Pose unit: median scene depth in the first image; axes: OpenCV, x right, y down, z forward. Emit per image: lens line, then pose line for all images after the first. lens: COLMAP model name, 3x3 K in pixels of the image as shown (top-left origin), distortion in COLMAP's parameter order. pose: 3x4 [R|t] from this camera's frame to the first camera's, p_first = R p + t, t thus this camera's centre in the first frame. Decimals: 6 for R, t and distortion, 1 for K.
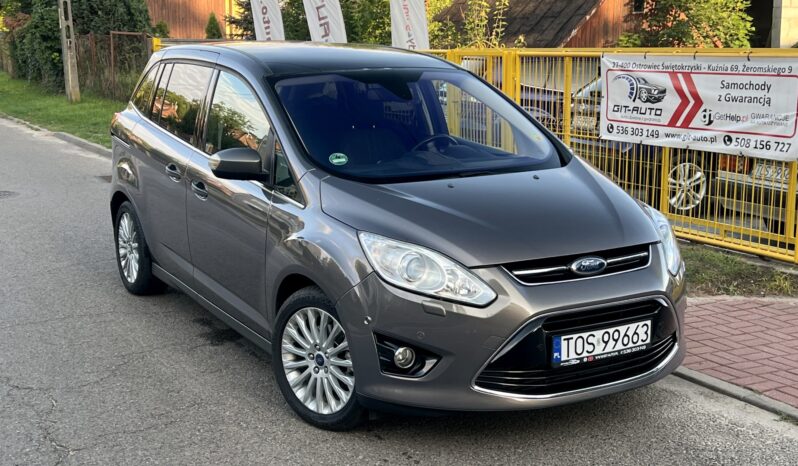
lens RADIAL K [[1011.7, 0, 397.2], [0, 1011.7, 244.1], [0, 0, 1]] dist [0.172661, -0.475103]
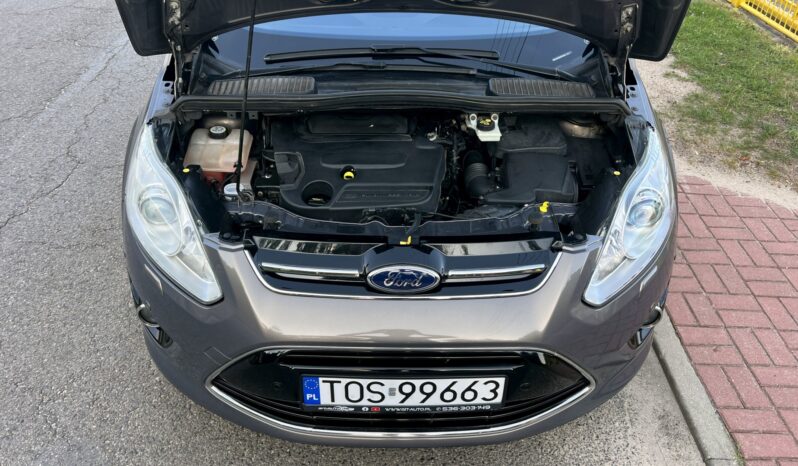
lens RADIAL K [[618.4, 0, 399.2], [0, 618.4, 238.5], [0, 0, 1]] dist [0.054397, -0.060471]
pose [[0.870473, 0.303432, -0.387563, 0.317733], [-0.117076, 0.892424, 0.435744, -0.155777], [0.478089, -0.333929, 0.812356, 0.711000]]
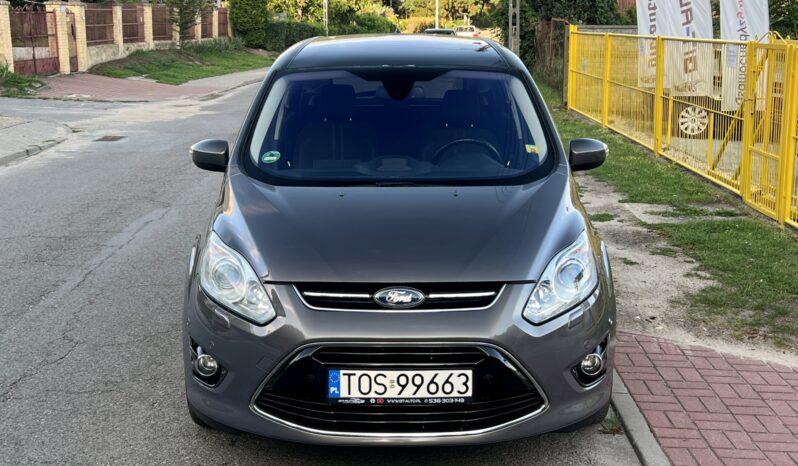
lens RADIAL K [[1011.7, 0, 397.2], [0, 1011.7, 244.1], [0, 0, 1]] dist [0.172661, -0.475103]
pose [[0.867354, 0.111449, -0.485053, 0.607307], [-0.104281, 0.993667, 0.041839, -0.061247], [0.486645, 0.014292, 0.873483, 0.227404]]
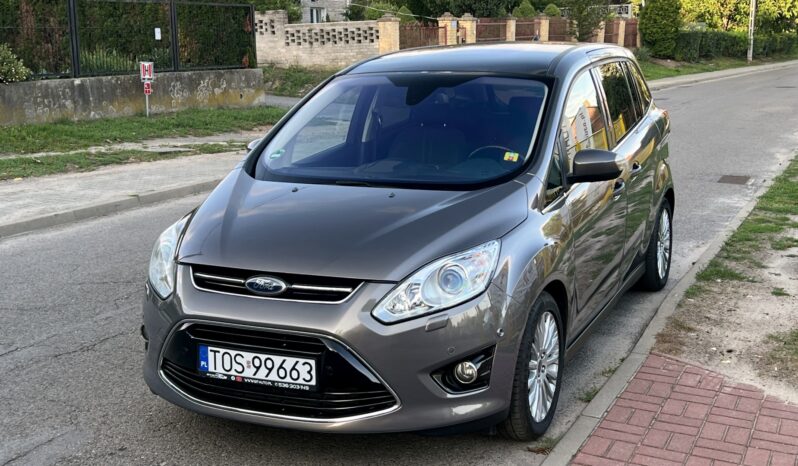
lens RADIAL K [[1011.7, 0, 397.2], [0, 1011.7, 244.1], [0, 0, 1]] dist [0.172661, -0.475103]
pose [[0.589899, 0.161136, -0.791236, 0.999669], [-0.154898, 0.984270, 0.084965, -0.115400], [0.792480, 0.072440, 0.605580, 0.519556]]
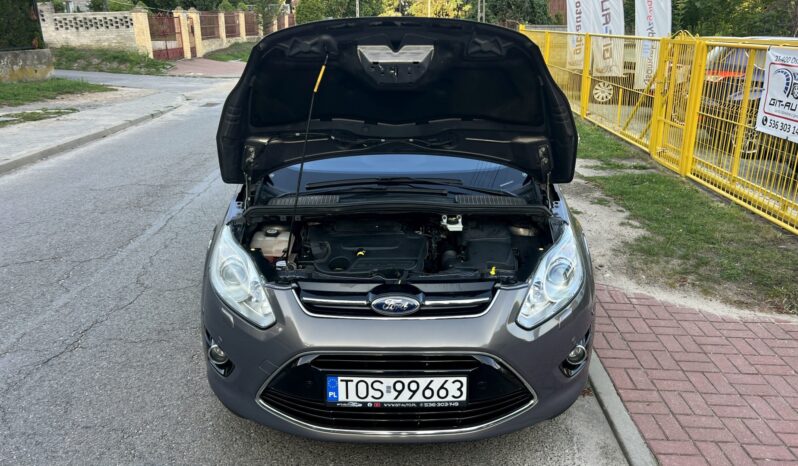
lens RADIAL K [[615.4, 0, 396.1], [0, 615.4, 240.4], [0, 0, 1]] dist [0.069702, -0.105509]
pose [[0.861190, 0.171533, -0.478465, 0.438599], [-0.103590, 0.980809, 0.165177, -0.124811], [0.497616, -0.092685, 0.862432, 0.532879]]
